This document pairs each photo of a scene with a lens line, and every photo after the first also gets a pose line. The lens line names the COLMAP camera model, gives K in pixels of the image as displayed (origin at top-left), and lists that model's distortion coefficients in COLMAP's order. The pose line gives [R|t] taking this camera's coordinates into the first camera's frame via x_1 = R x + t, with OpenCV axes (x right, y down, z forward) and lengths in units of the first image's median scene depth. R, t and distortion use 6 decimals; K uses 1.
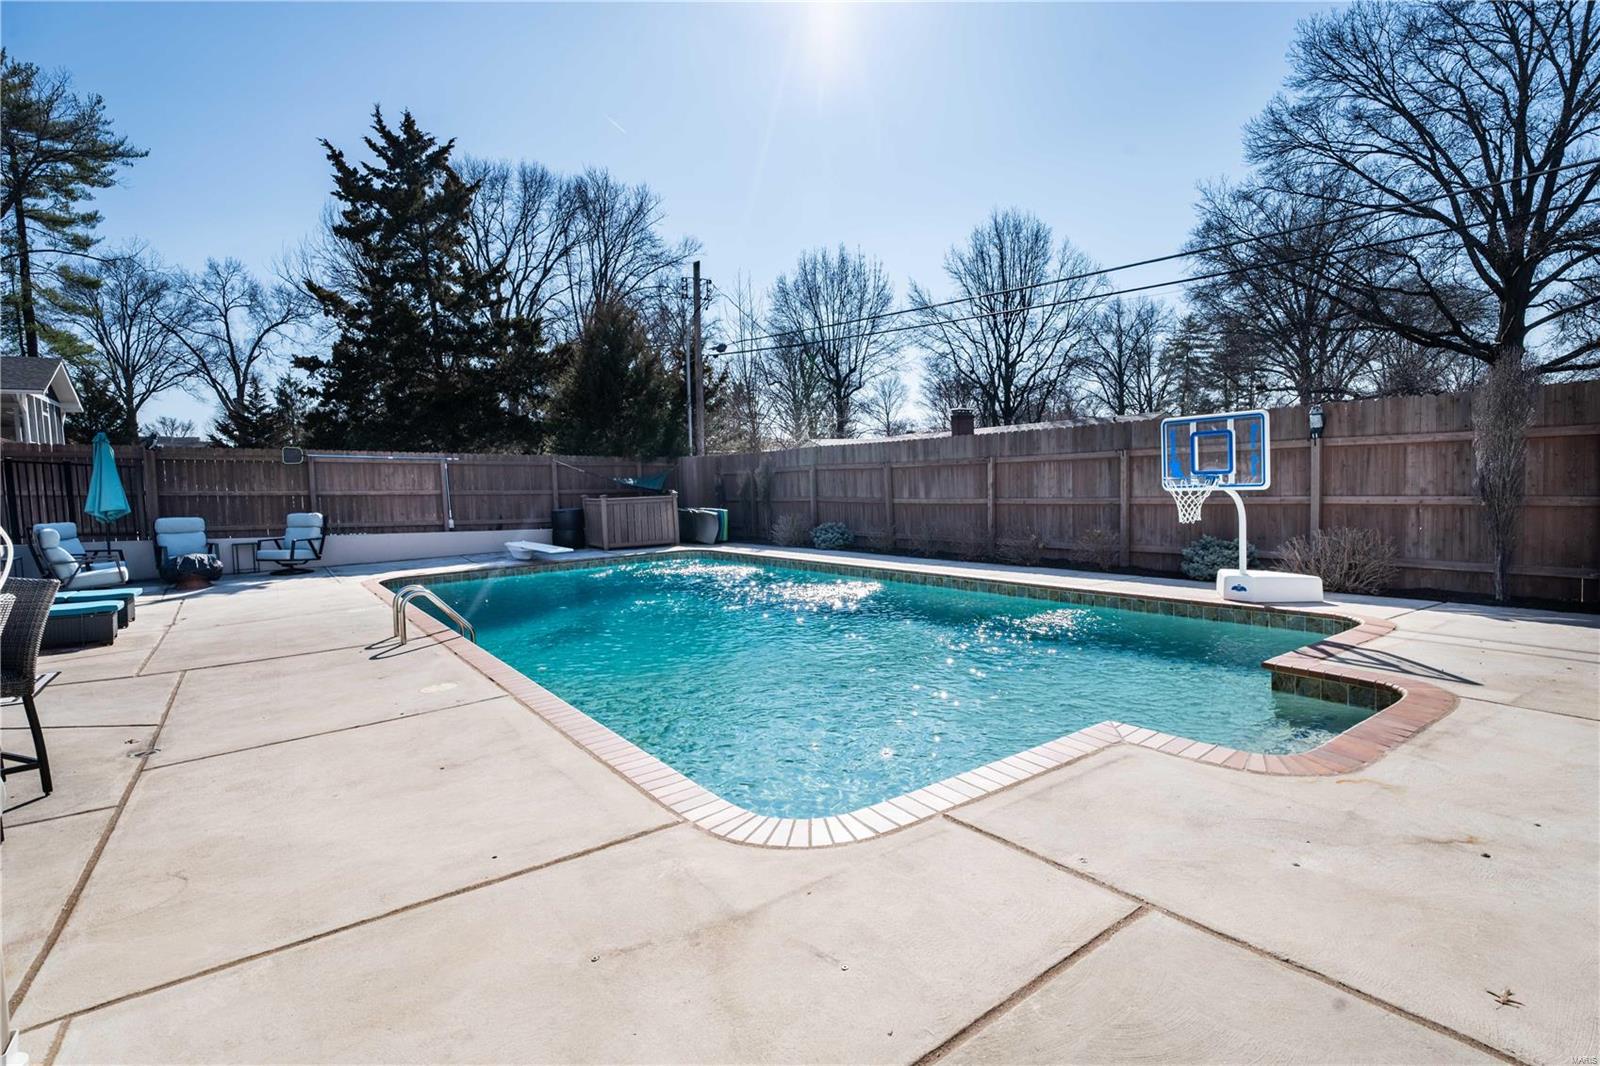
lens RADIAL K [[783.9, 0, 819.5], [0, 783.9, 547.8], [0, 0, 1]] dist [-0.018963, 0.003750]
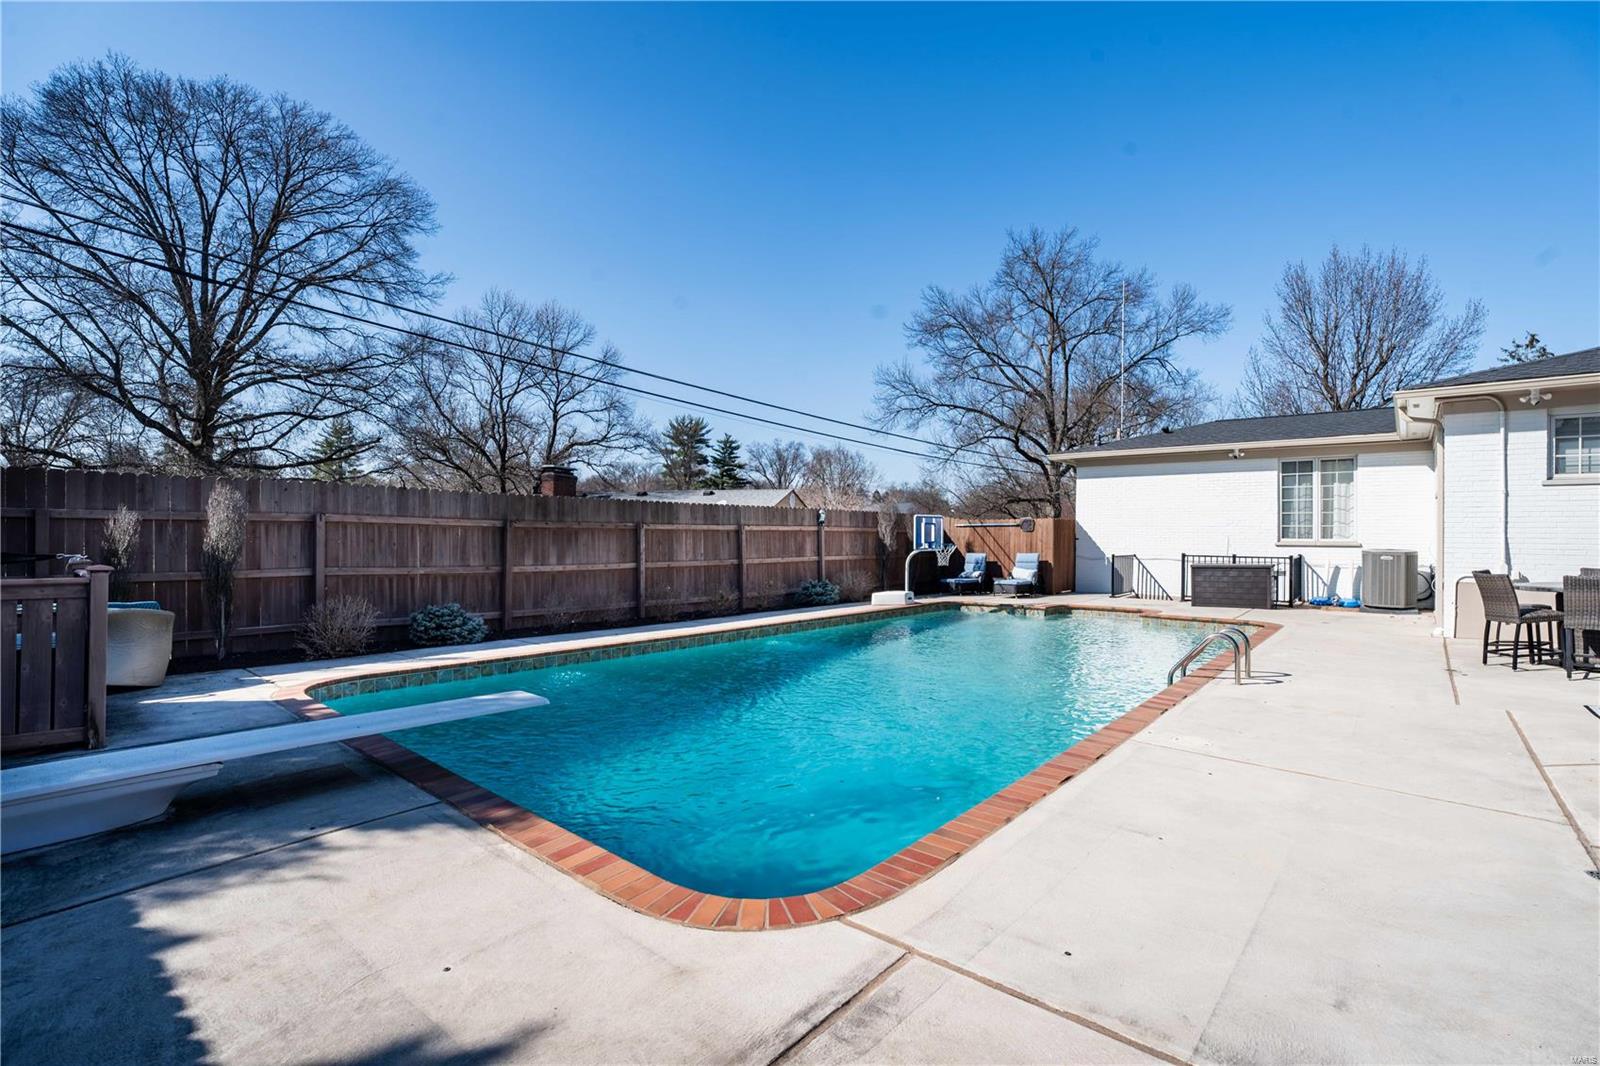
lens RADIAL K [[730.7, 0, 797.7], [0, 730.7, 523.5], [0, 0, 1]] dist [-0.040338, 0.006194]
pose [[-0.209099, 0.052194, 0.976501, -0.577119], [0.091181, 0.995265, -0.033673, -0.047603], [-0.973634, 0.081997, -0.212868, 0.750212]]
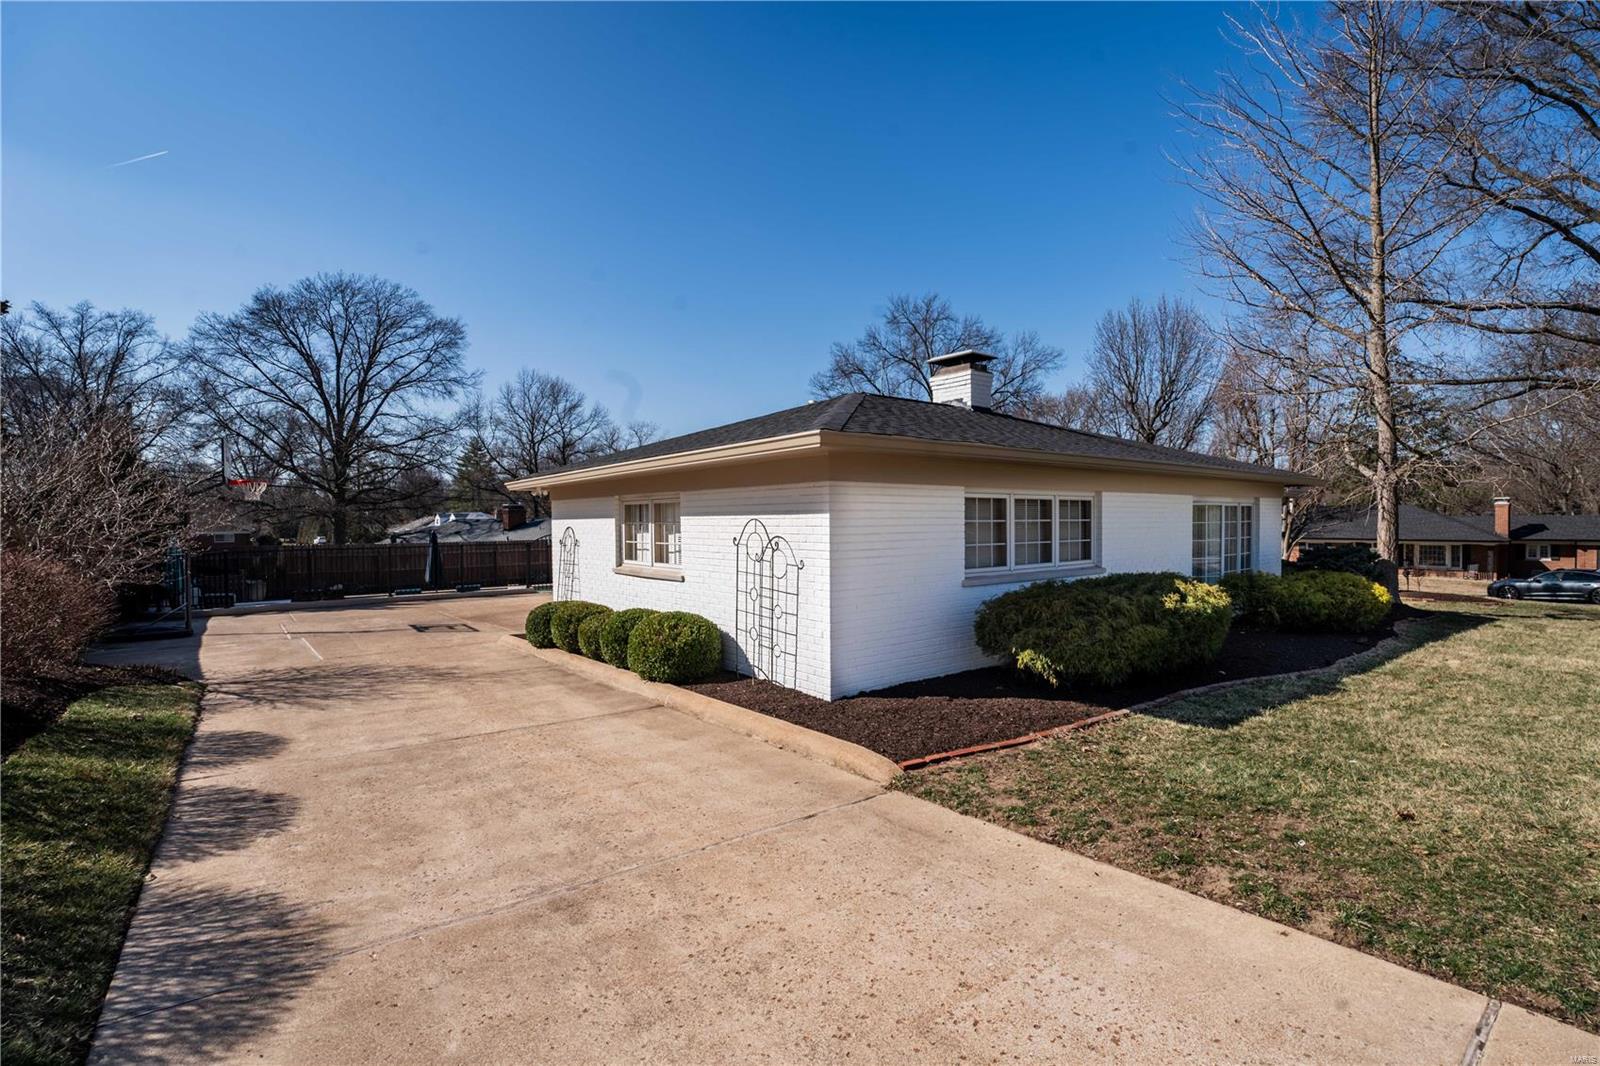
lens RADIAL K [[730.7, 0, 780.9], [0, 730.7, 511.4], [0, 0, 1]] dist [-0.040338, 0.006194]
pose [[-0.000157, 0.051714, 0.998662, -1.661566], [0.101235, 0.993532, -0.051432, -0.005689], [-0.994863, 0.101091, -0.005391, -0.100982]]
